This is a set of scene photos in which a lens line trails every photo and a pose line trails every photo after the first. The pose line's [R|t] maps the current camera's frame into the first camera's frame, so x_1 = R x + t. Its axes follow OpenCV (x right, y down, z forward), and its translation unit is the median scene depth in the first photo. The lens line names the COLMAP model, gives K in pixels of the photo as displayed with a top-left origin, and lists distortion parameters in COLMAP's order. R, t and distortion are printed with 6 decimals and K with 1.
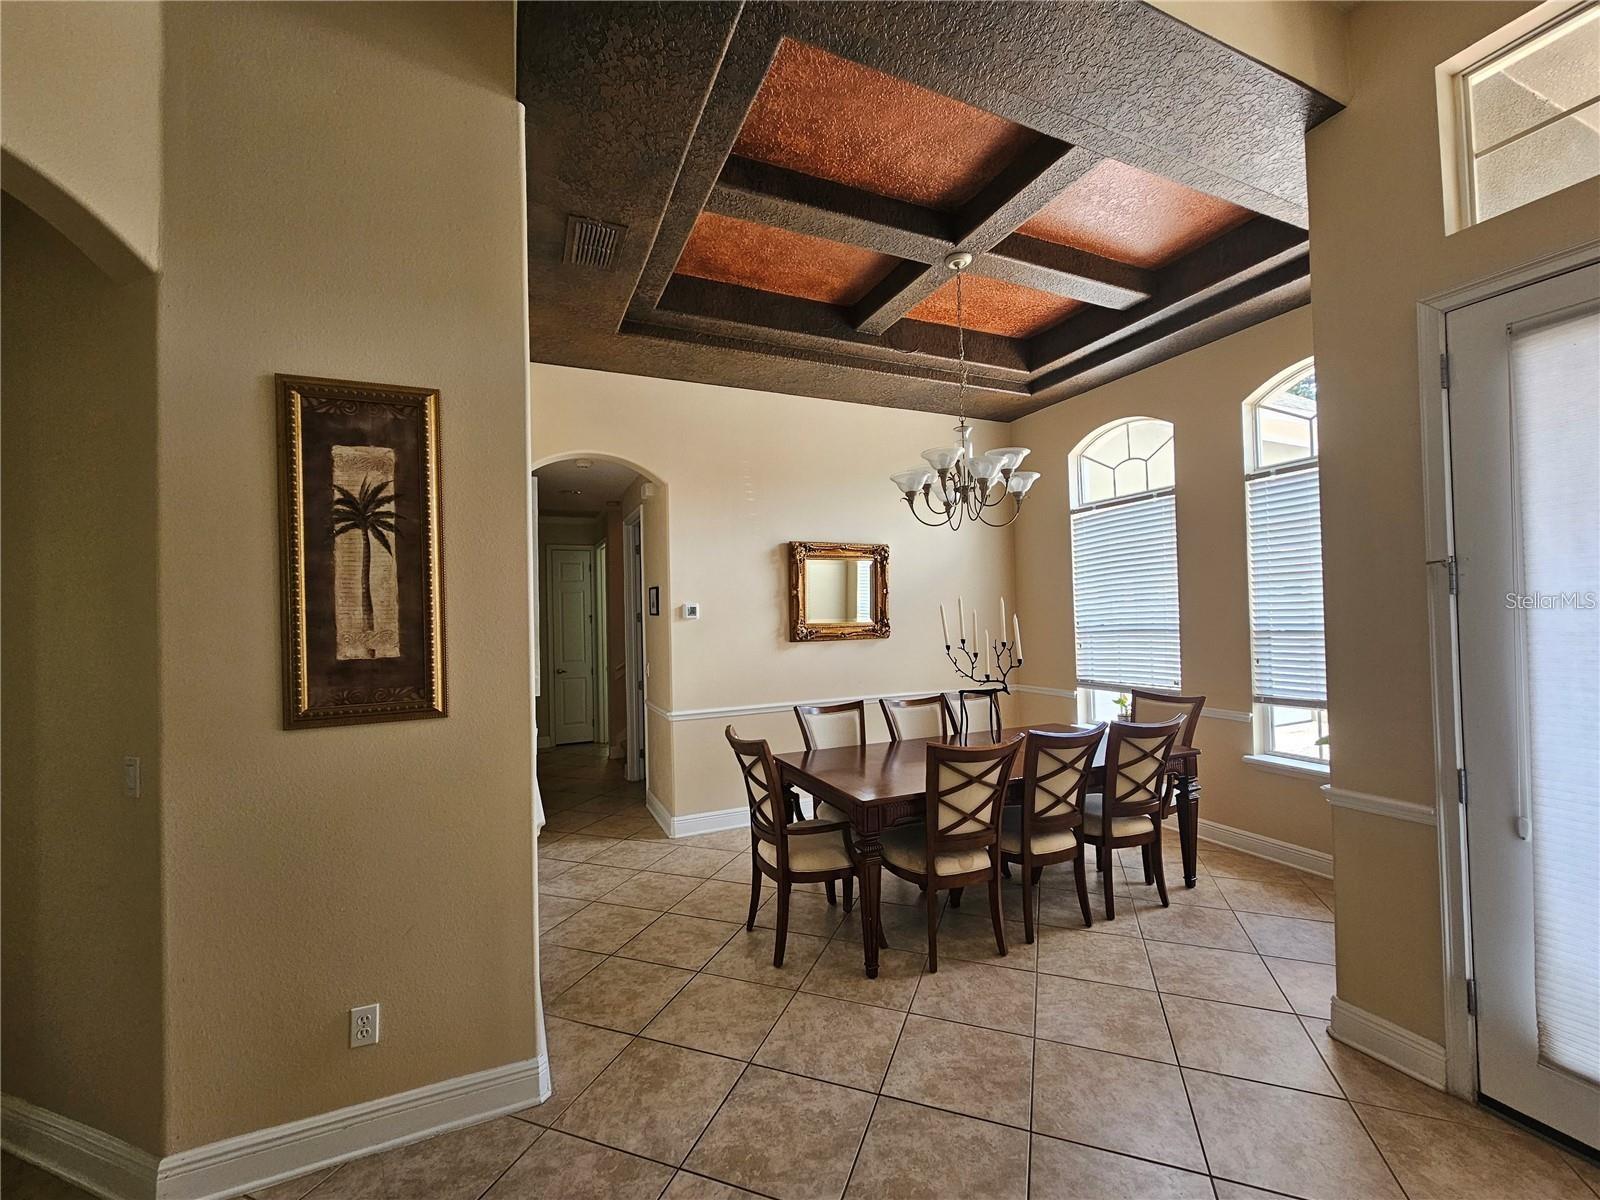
lens RADIAL K [[657.2, 0, 799.3], [0, 657.2, 611.1], [0, 0, 1]] dist [0.007579, 0.000681]
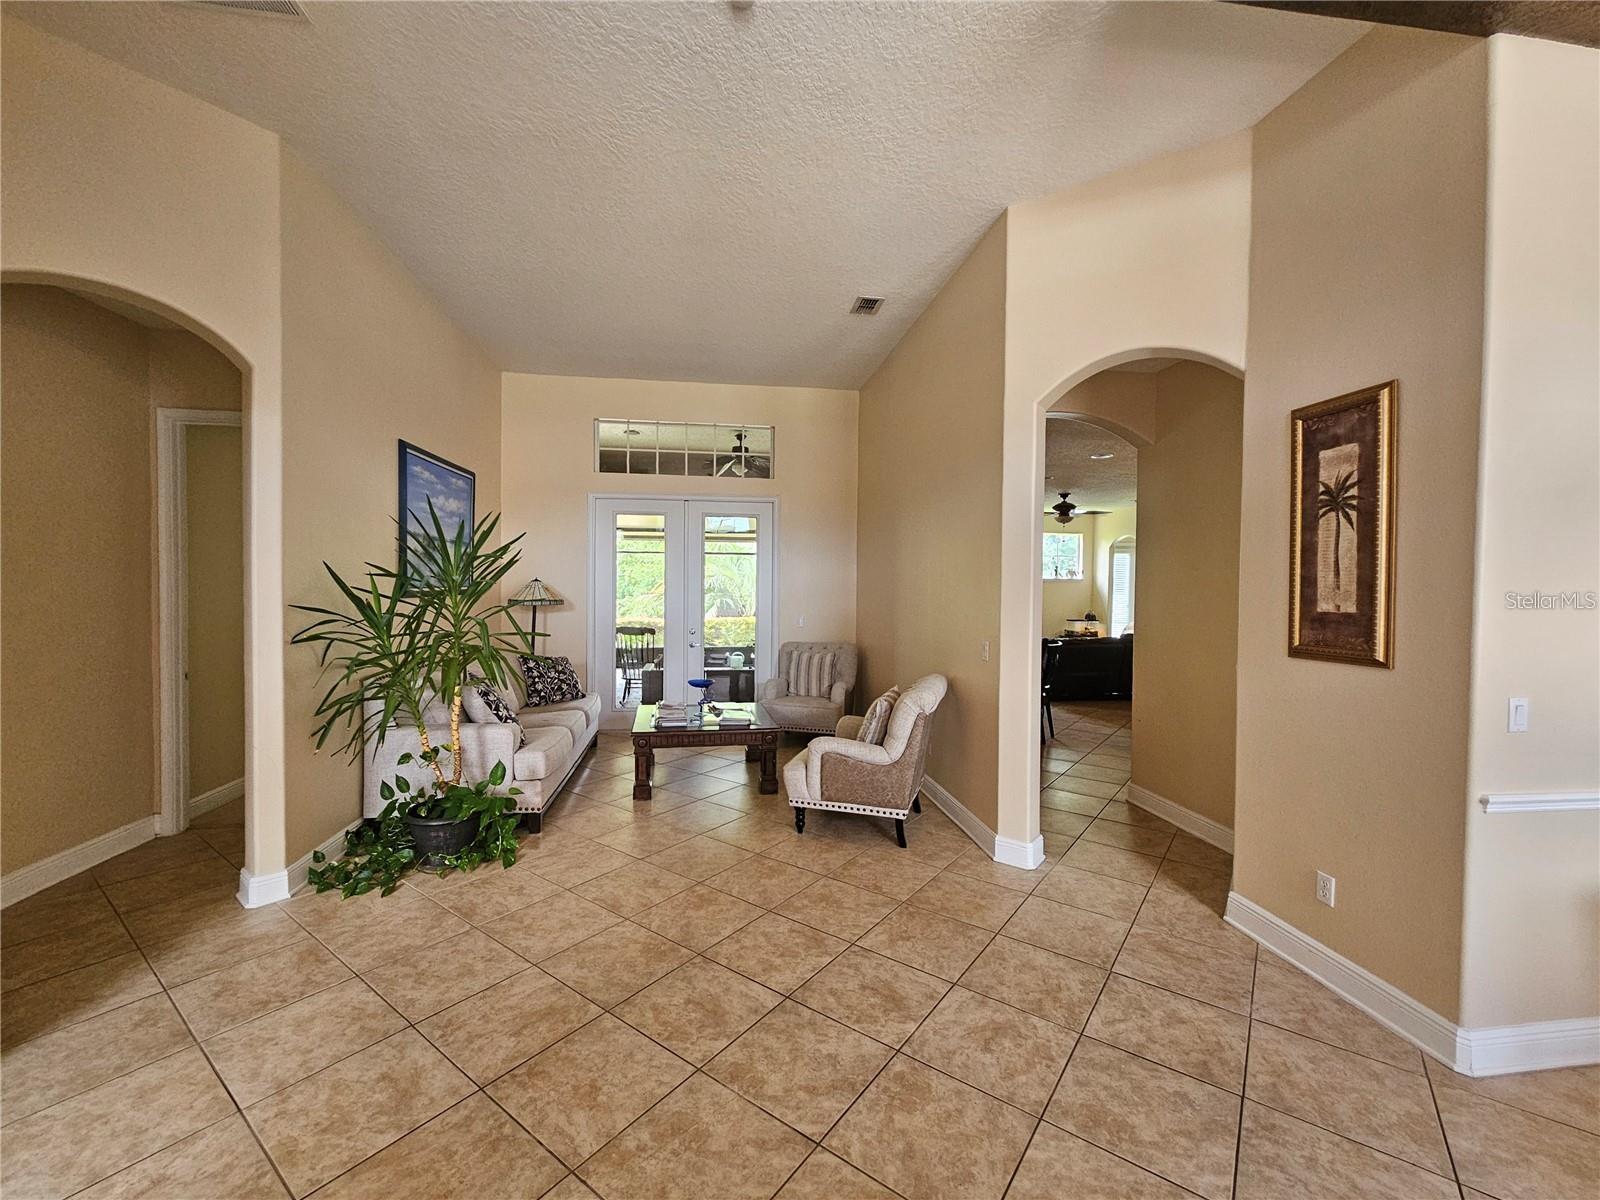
lens RADIAL K [[657.2, 0, 804.3], [0, 657.2, 602.6], [0, 0, 1]] dist [0.007579, 0.000681]
pose [[-0.260854, 0.047945, -0.964187, 0.862449], [0.005010, 0.998820, 0.048312, -0.014580], [0.965365, 0.007772, -0.260786, 0.334358]]
